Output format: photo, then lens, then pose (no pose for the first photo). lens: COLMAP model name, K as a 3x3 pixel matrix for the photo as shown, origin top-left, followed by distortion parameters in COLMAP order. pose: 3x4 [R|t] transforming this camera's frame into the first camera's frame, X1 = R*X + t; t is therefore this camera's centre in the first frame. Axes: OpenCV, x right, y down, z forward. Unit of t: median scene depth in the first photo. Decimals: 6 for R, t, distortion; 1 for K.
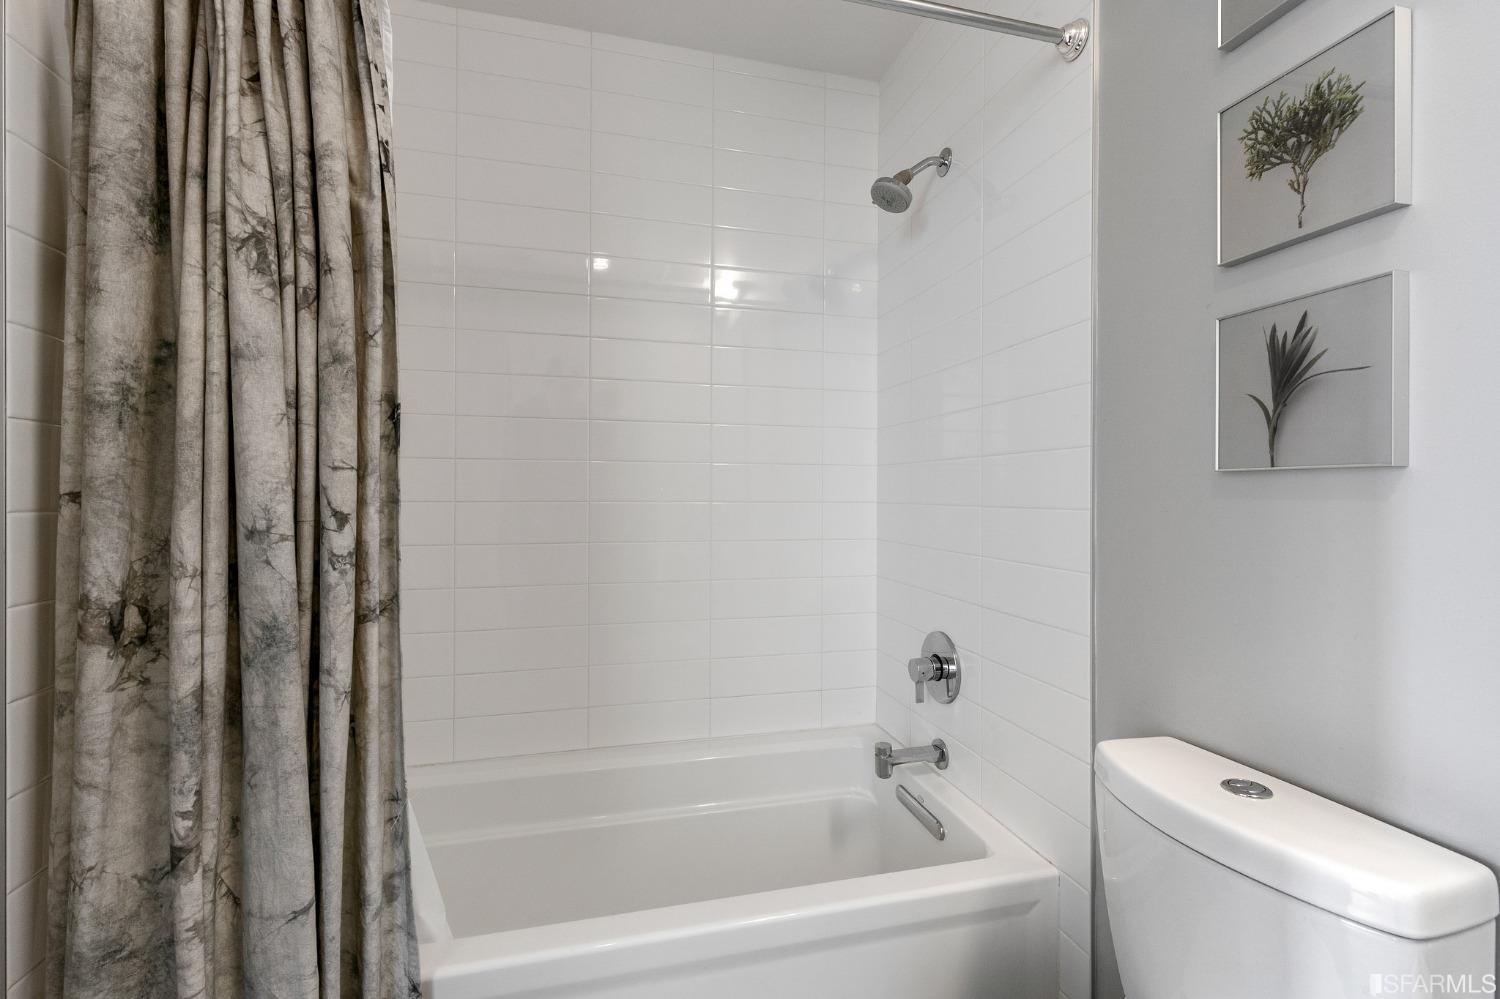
lens RADIAL K [[678.3, 0, 750.5], [0, 678.3, 495.5], [0, 0, 1]] dist [0.004692, 0.000602]
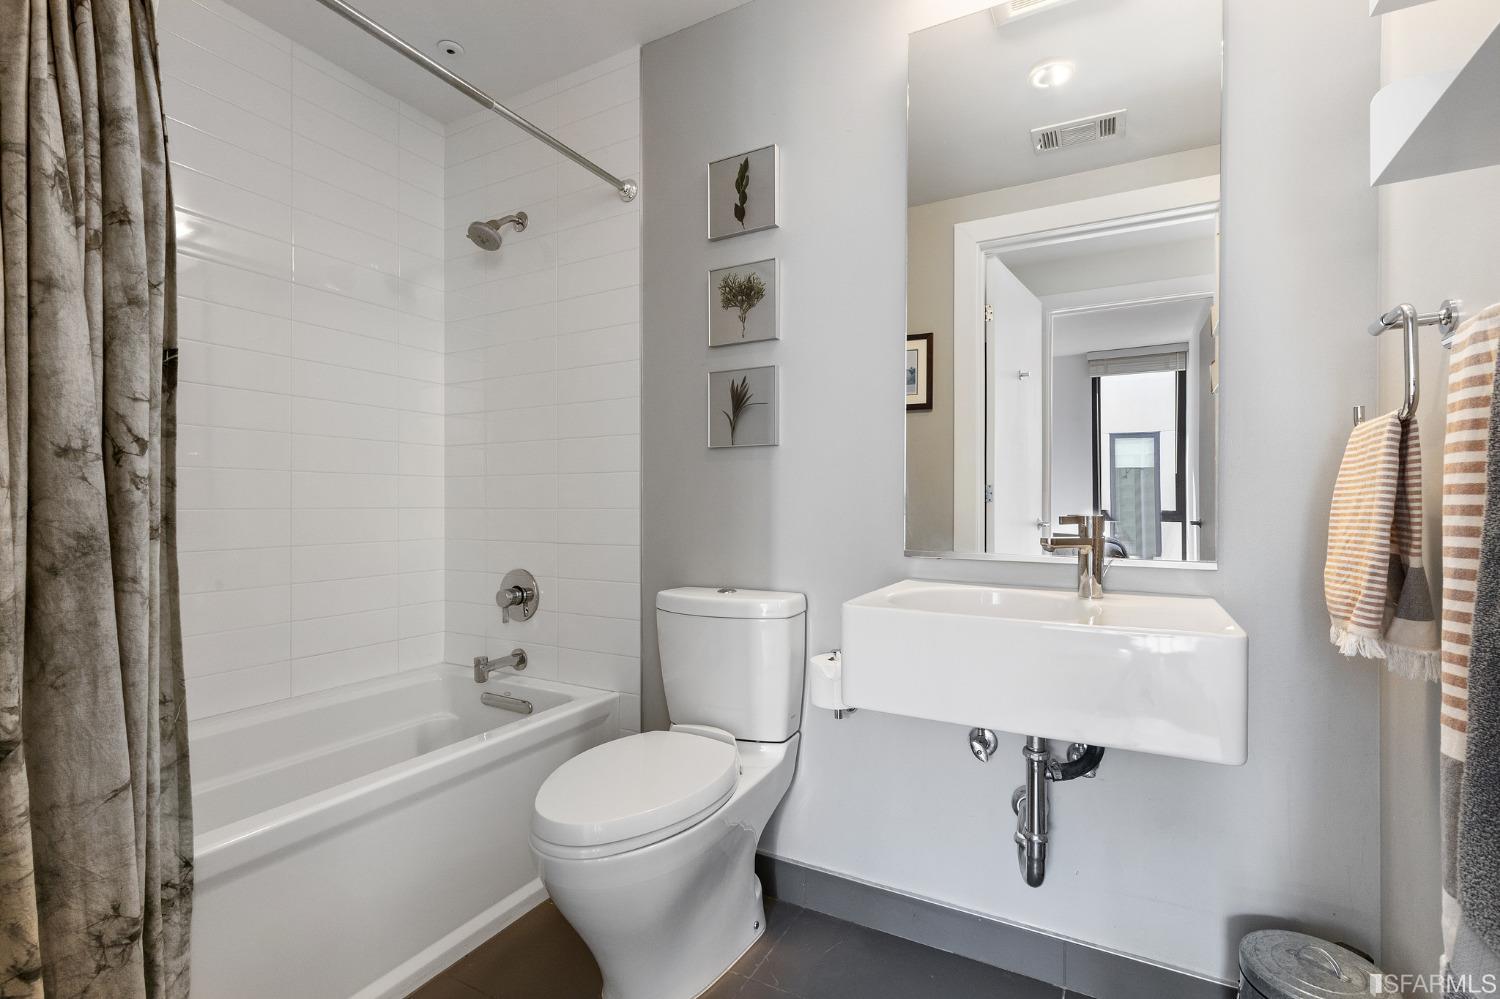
lens RADIAL K [[678.3, 0, 746.1], [0, 678.3, 503.9], [0, 0, 1]] dist [0.004692, 0.000602]
pose [[0.697118, -0.003826, 0.716946, -0.726159], [0.002965, 0.999993, 0.002454, 0.134907], [-0.716950, 0.000415, 0.697124, -0.515872]]
